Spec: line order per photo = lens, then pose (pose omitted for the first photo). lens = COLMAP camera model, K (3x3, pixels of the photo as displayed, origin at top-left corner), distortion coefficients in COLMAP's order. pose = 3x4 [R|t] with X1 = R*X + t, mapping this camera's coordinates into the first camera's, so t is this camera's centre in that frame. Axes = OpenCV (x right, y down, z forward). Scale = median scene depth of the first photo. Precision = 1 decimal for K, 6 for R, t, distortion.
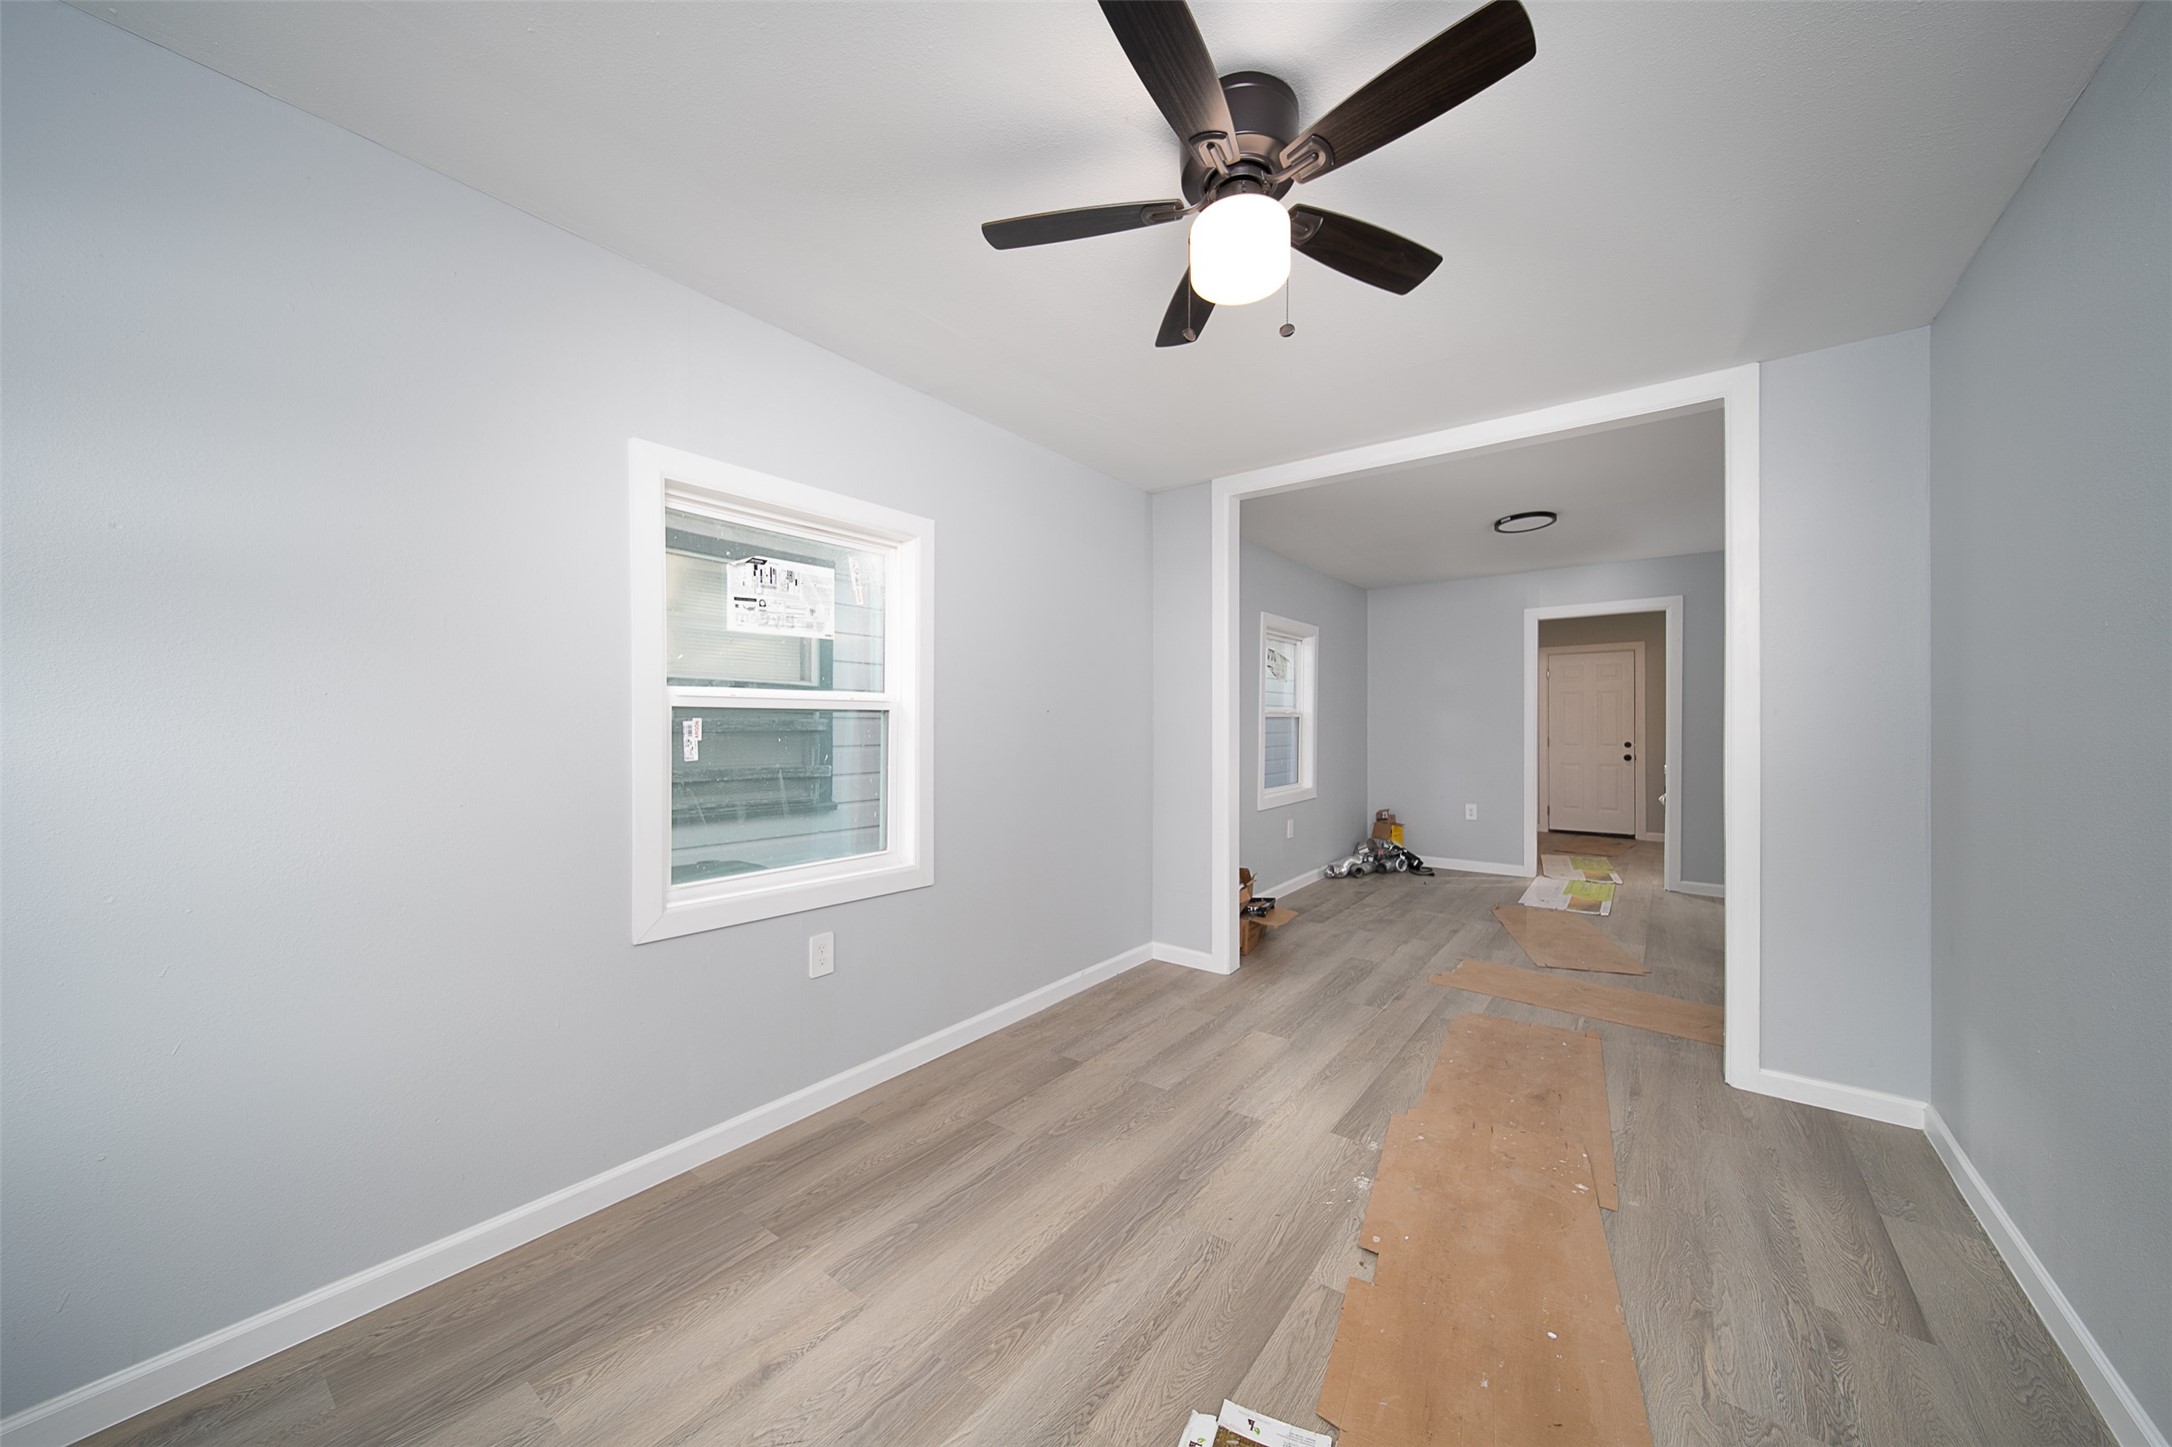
lens RADIAL K [[767.5, 0, 1087.3], [0, 767.5, 718.0], [0, 0, 1]] dist [-0.010482, -0.000217]
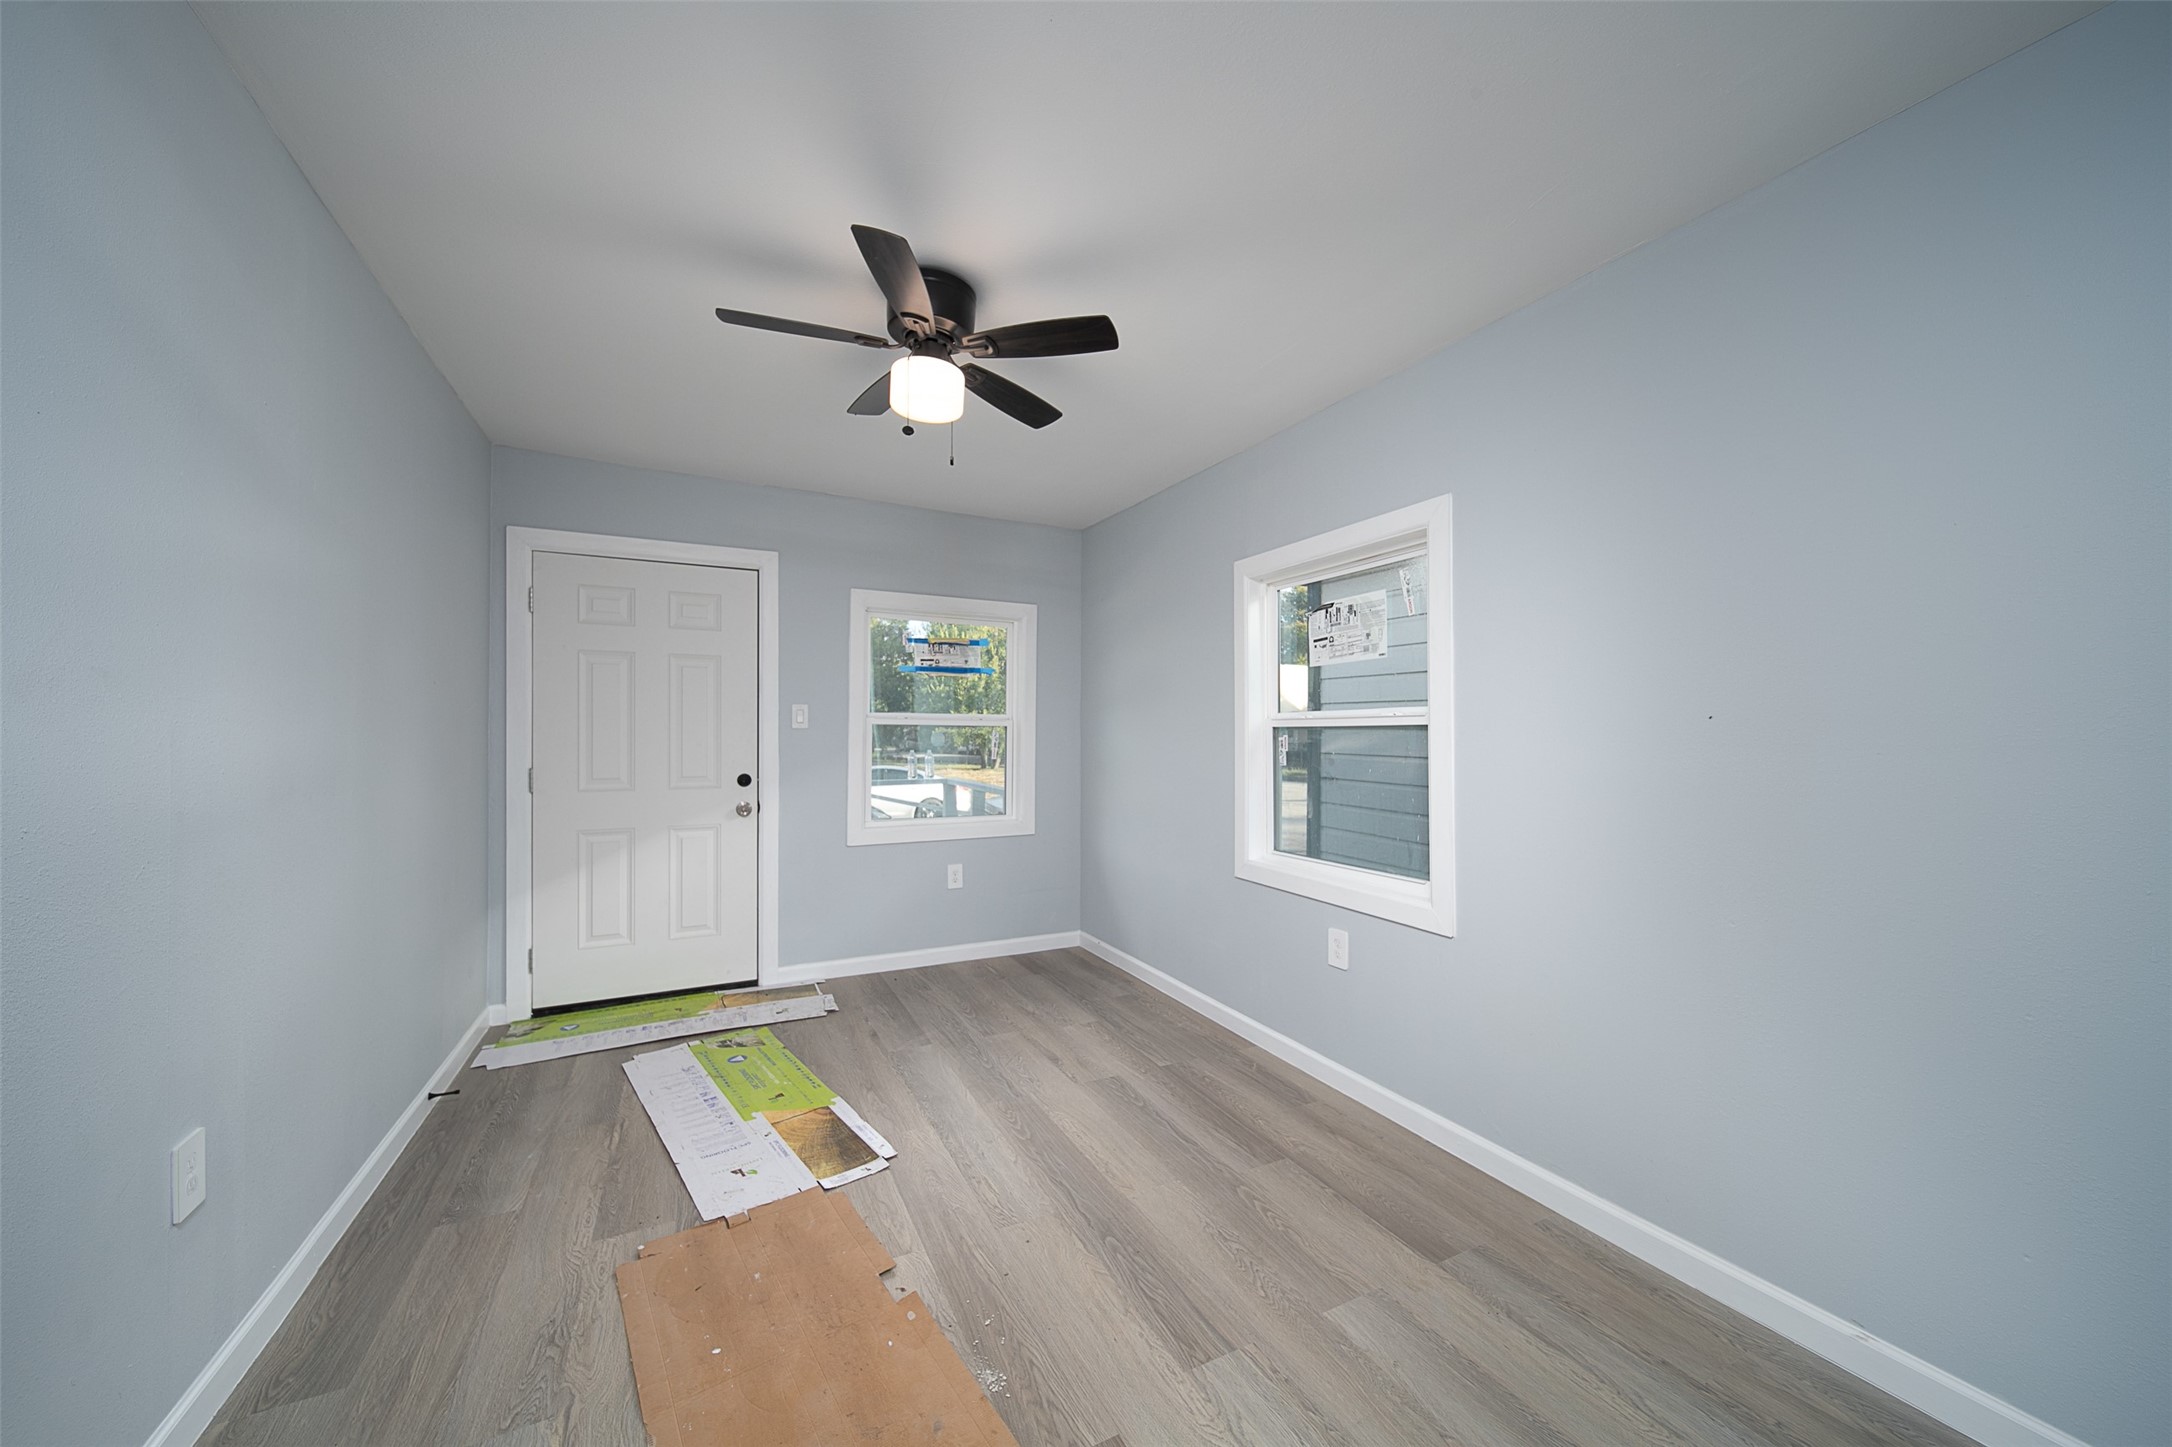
lens RADIAL K [[767.5, 0, 1087.5], [0, 767.5, 724.9], [0, 0, 1]] dist [-0.010482, -0.000217]
pose [[-0.439018, -0.018176, -0.898294, 0.837040], [-0.003553, 0.999823, -0.018494, 0.008845], [0.898471, -0.004927, -0.439005, 1.202104]]
